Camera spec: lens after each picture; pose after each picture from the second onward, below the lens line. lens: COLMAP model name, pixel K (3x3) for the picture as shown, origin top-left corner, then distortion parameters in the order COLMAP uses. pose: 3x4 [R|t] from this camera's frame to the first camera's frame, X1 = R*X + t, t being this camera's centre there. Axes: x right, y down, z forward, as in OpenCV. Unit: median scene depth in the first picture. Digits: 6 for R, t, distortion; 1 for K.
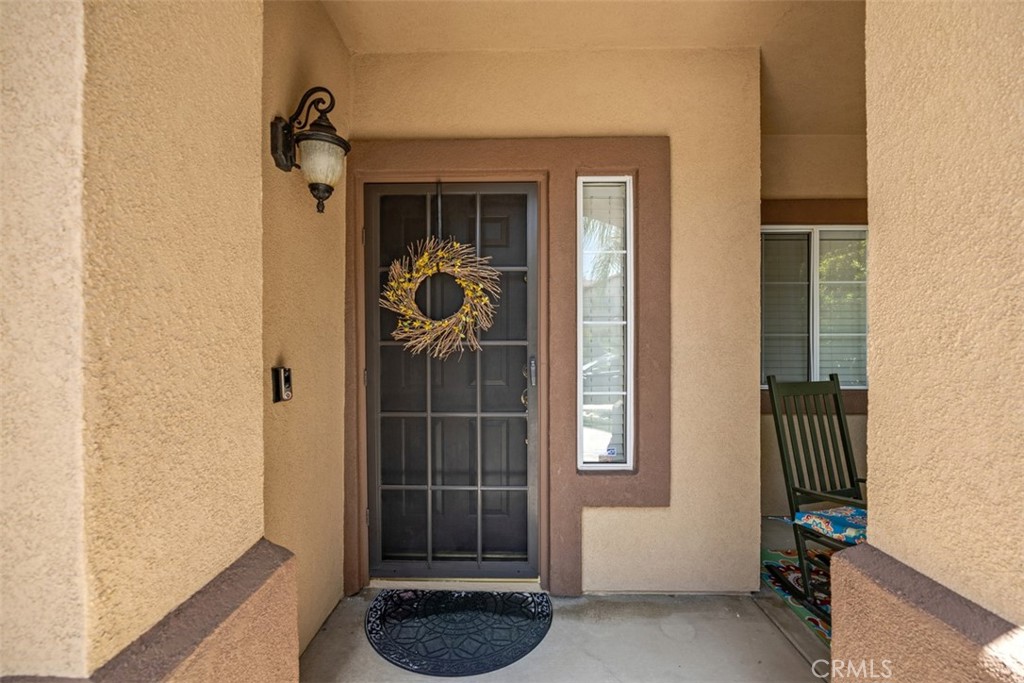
lens RADIAL K [[481.3, 0, 511.7], [0, 481.3, 350.5], [0, 0, 1]] dist [-0.024691, 0.000038]
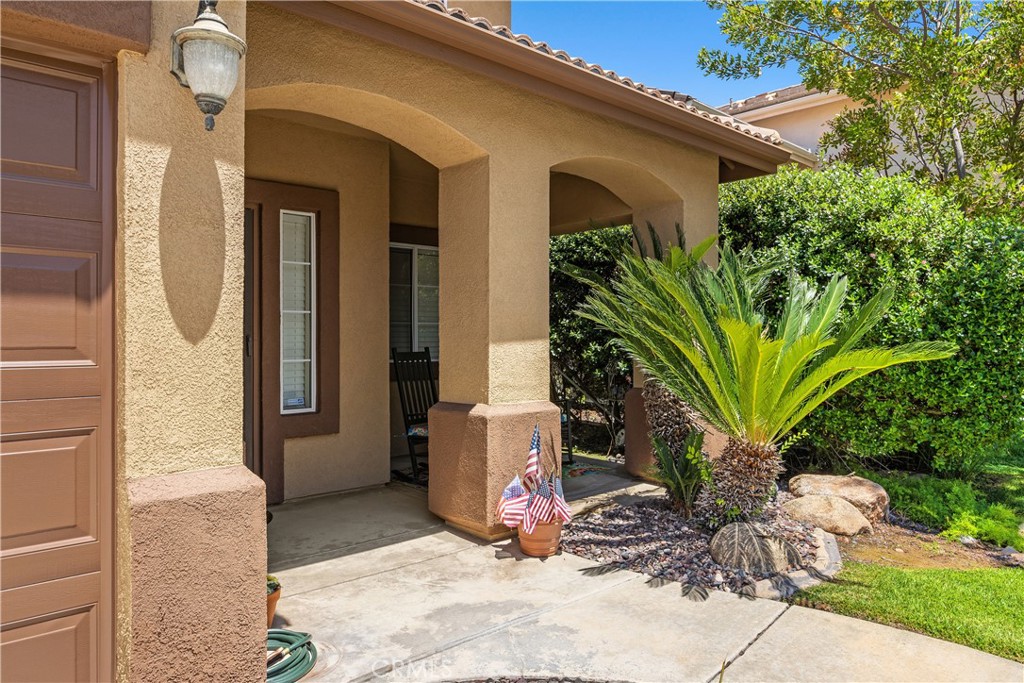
lens RADIAL K [[704.7, 0, 512.0], [0, 704.7, 341.5], [0, 0, 1]] dist [0.002292, 0.000318]
pose [[0.719617, -0.000576, 0.694370, -0.820371], [0.008054, 0.999939, -0.007517, 0.054770], [-0.694324, 0.011002, 0.719578, -0.986625]]
